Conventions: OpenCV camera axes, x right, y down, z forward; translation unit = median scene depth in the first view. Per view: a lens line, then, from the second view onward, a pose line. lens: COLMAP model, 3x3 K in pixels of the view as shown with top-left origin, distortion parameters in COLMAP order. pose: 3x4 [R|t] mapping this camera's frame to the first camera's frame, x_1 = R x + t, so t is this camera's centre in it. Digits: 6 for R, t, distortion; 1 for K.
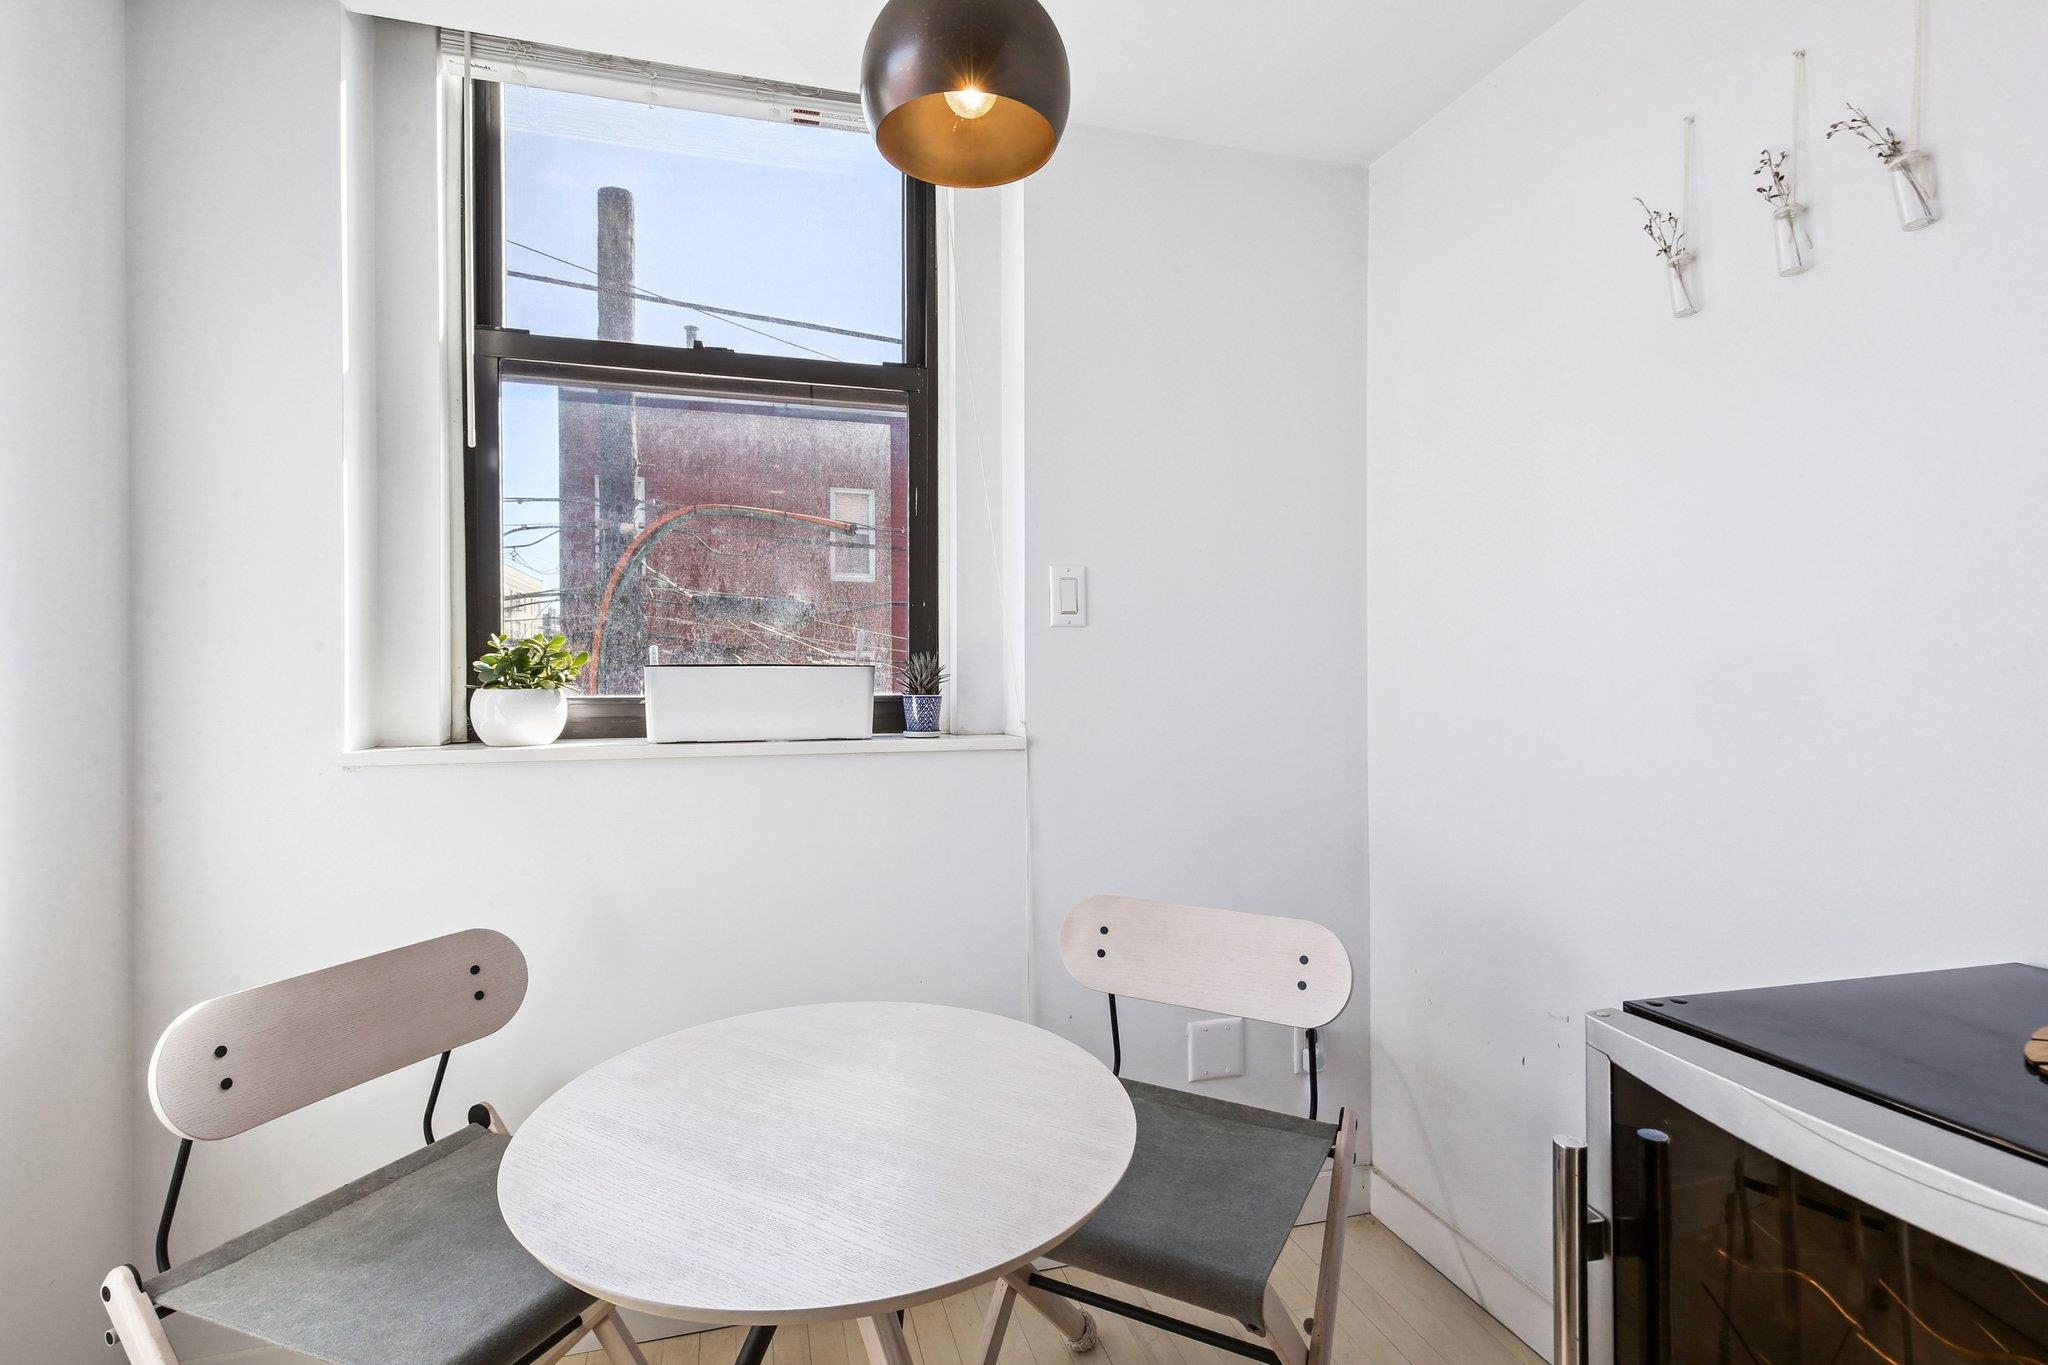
lens RADIAL K [[1036.3, 0, 1022.1], [0, 1036.3, 676.7], [0, 0, 1]] dist [0.021937, 0.000572]
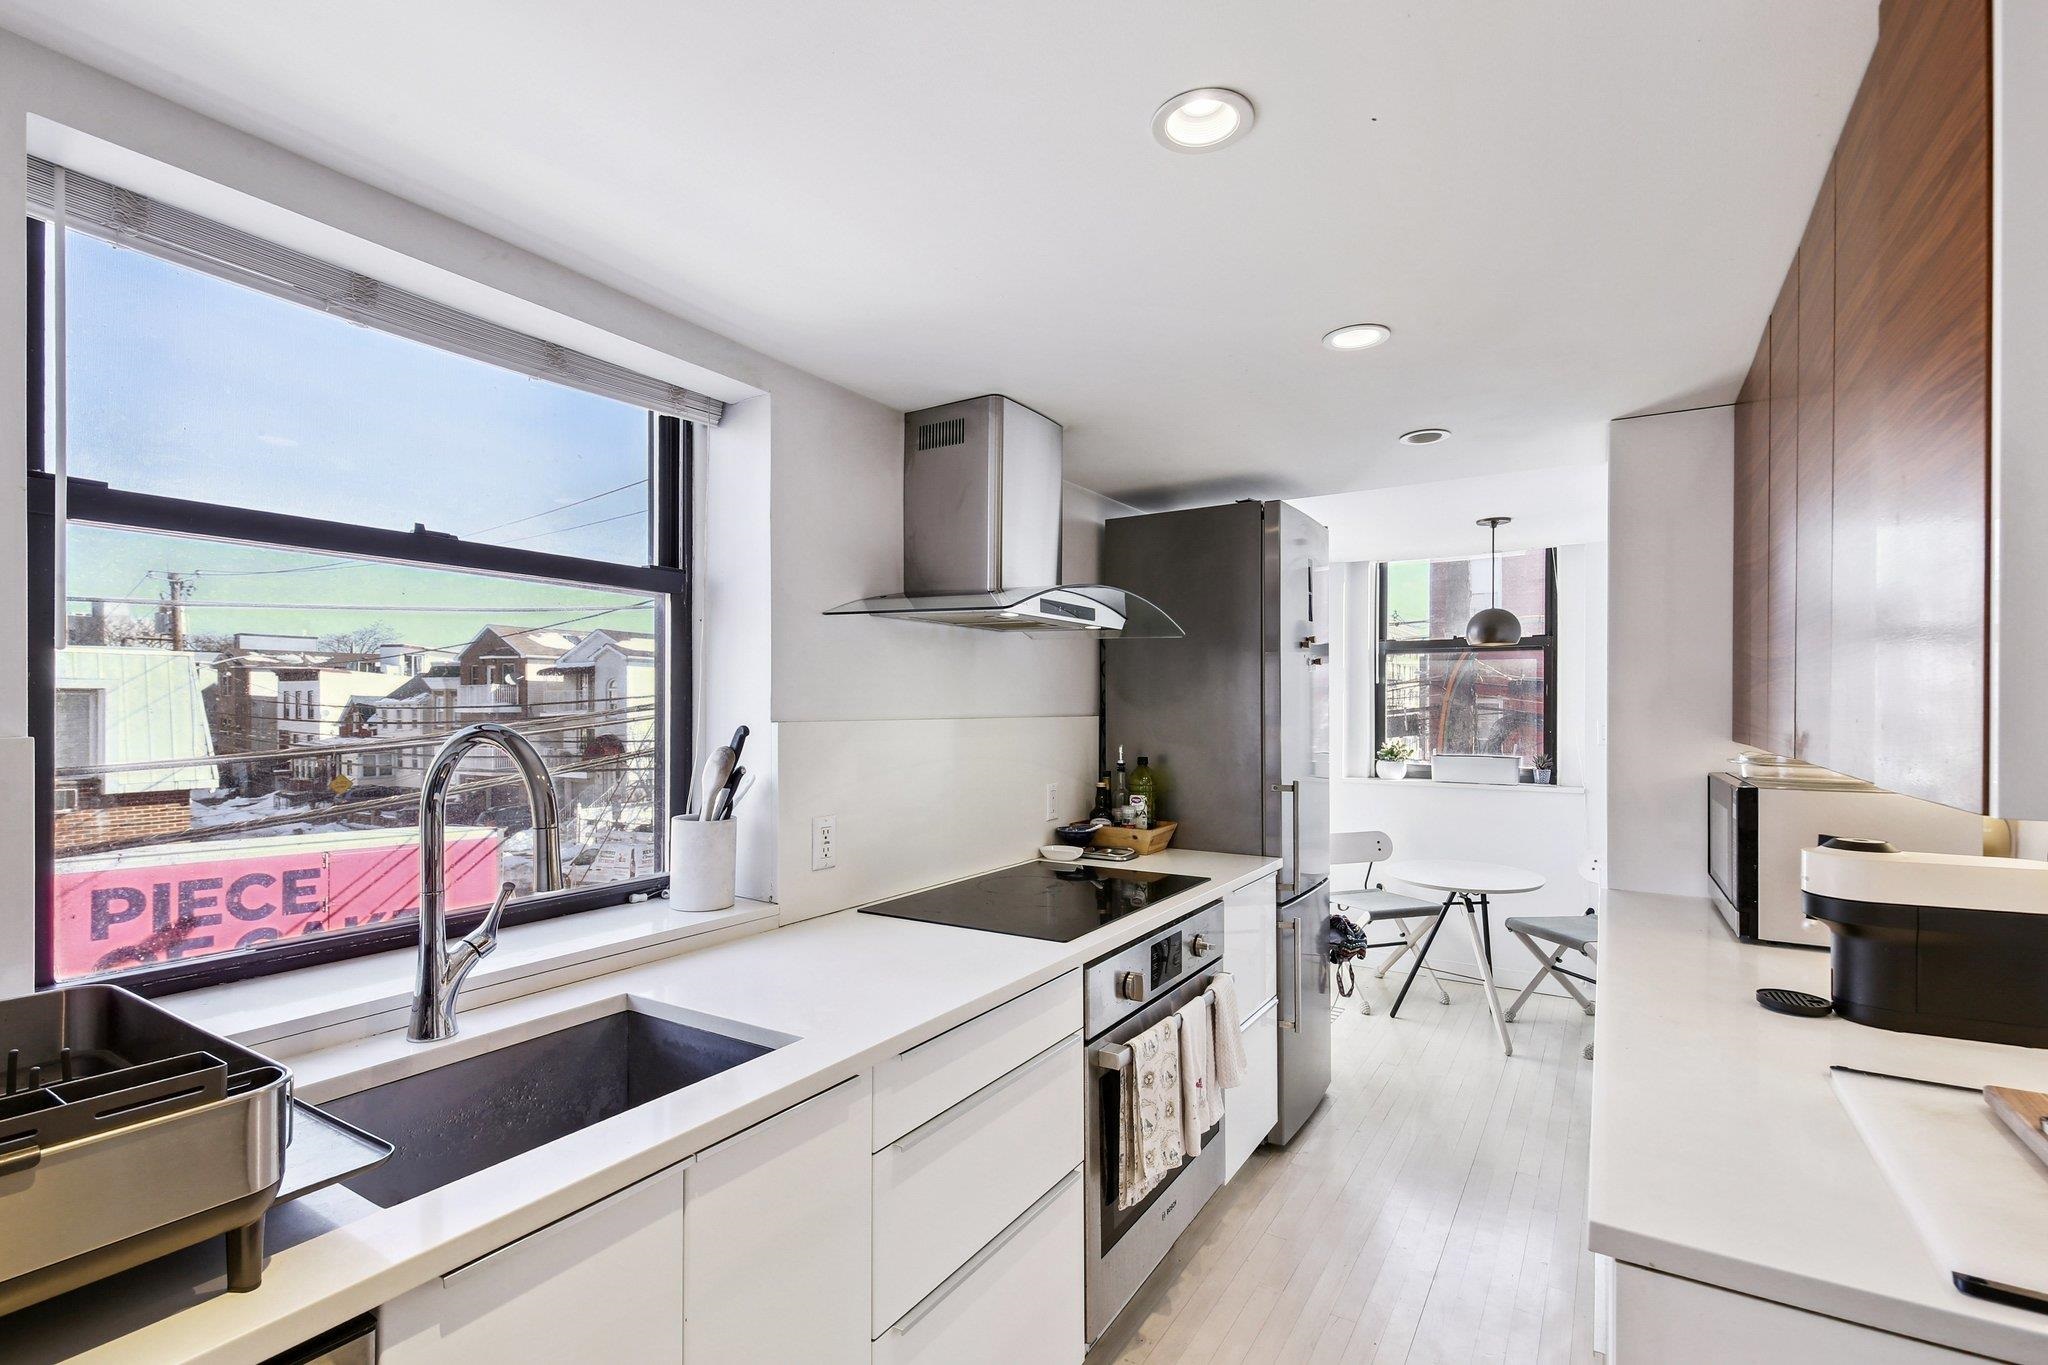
lens RADIAL K [[936.5, 0, 1008.0], [0, 936.5, 696.6], [0, 0, 1]] dist [0.014830, -0.007904]
pose [[0.651174, -0.001683, -0.758926, 0.838245], [-0.008647, 0.999916, -0.009636, -0.134197], [0.758879, 0.012837, 0.651105, -1.579103]]
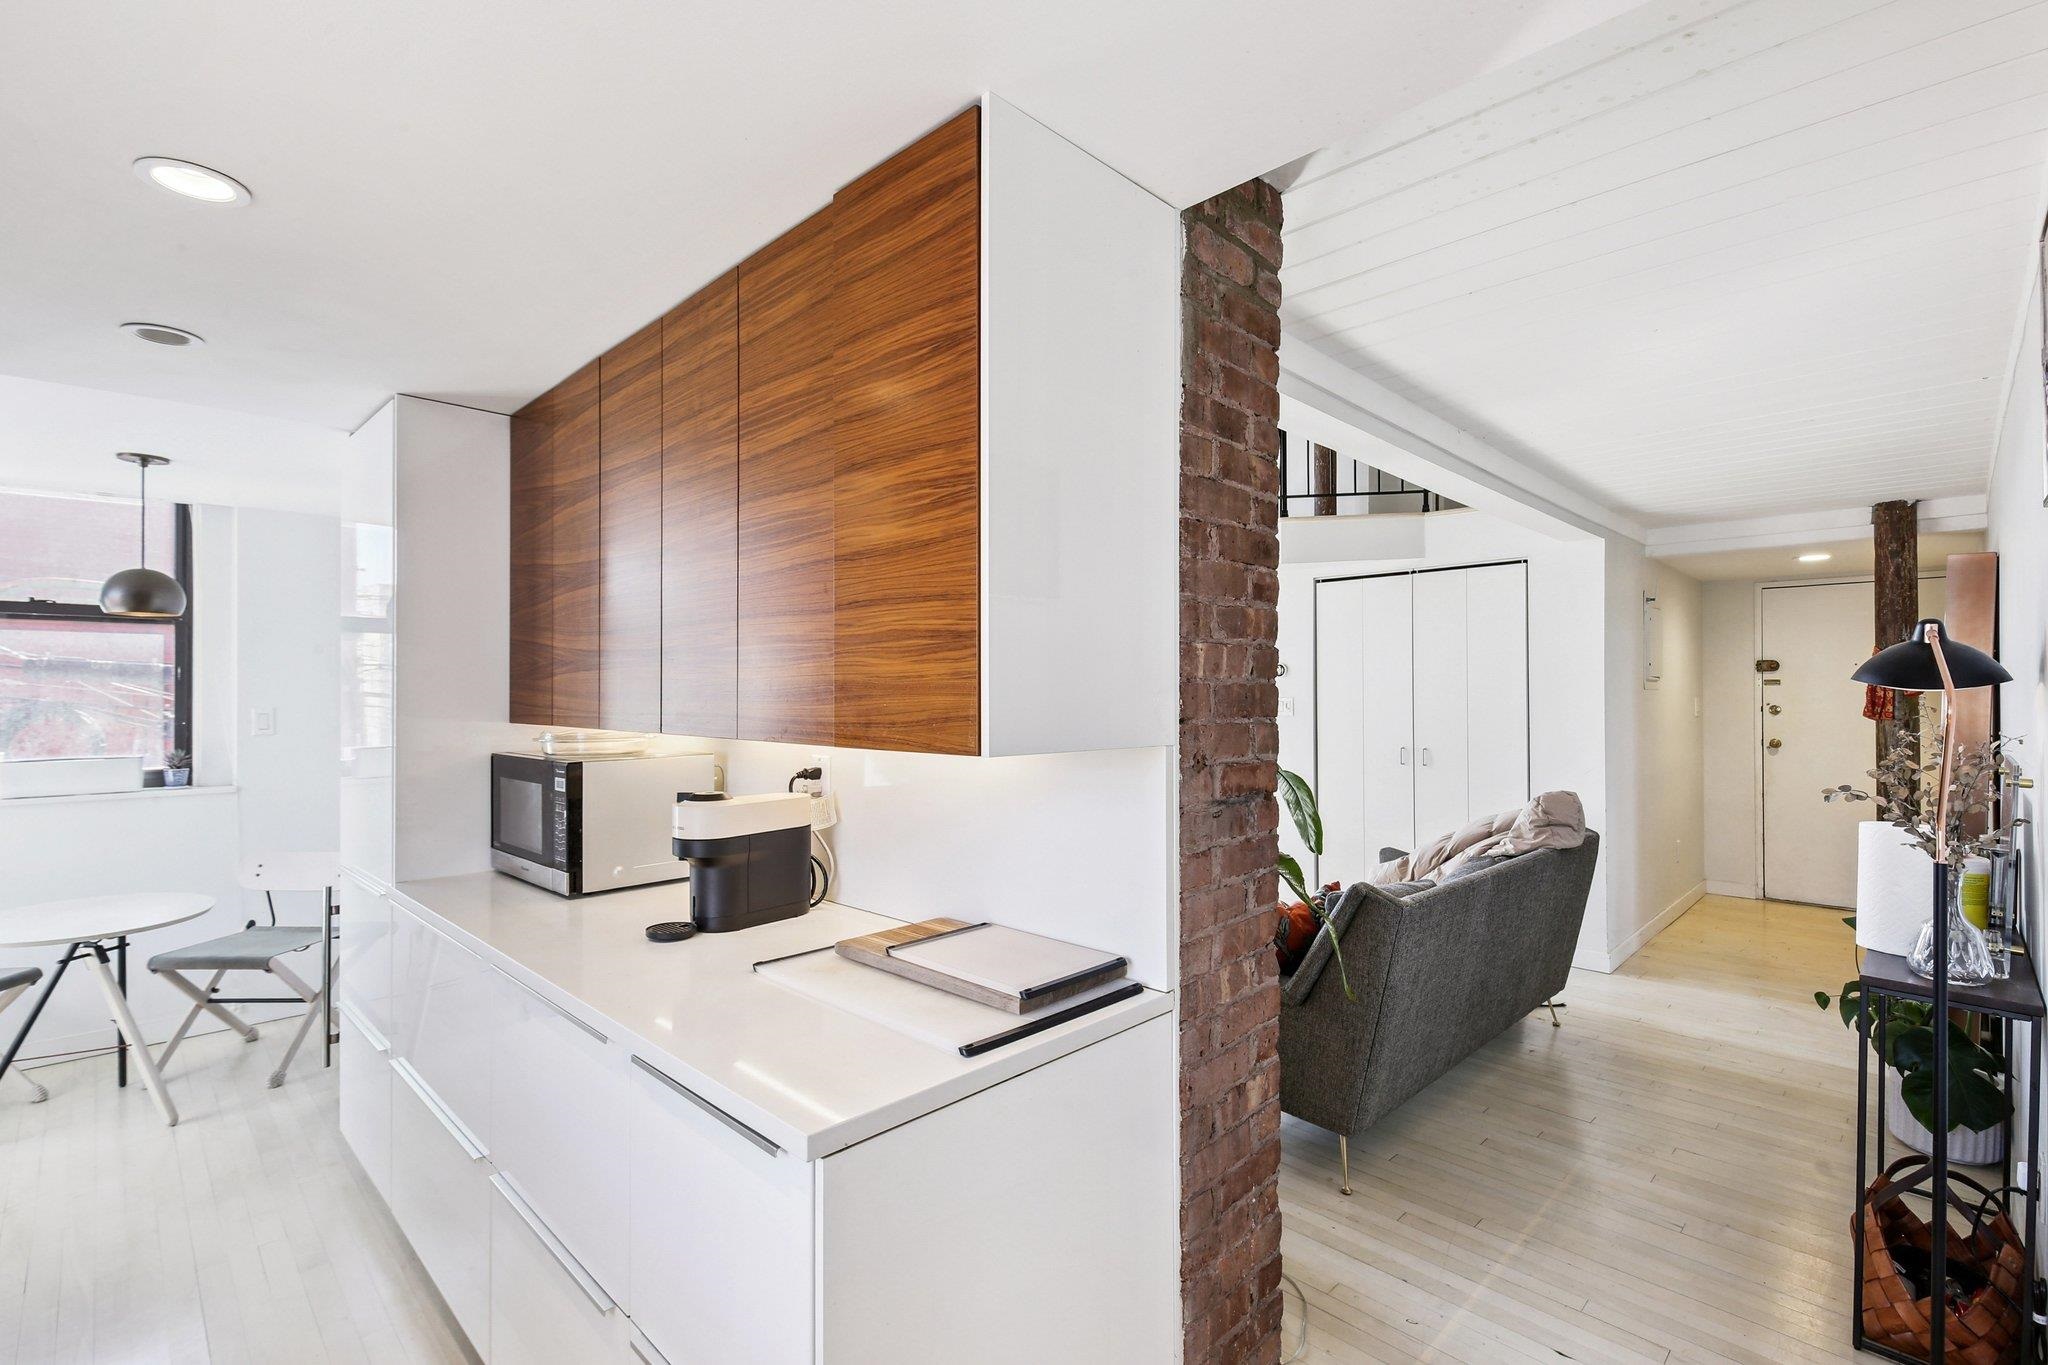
lens RADIAL K [[936.5, 0, 1015.0], [0, 936.5, 681.3], [0, 0, 1]] dist [0.014830, -0.007904]
pose [[0.877661, 0.002480, 0.479275, 0.505040], [0.004509, 0.999900, -0.013431, -0.133535], [-0.479261, 0.013949, 0.877562, -1.583443]]
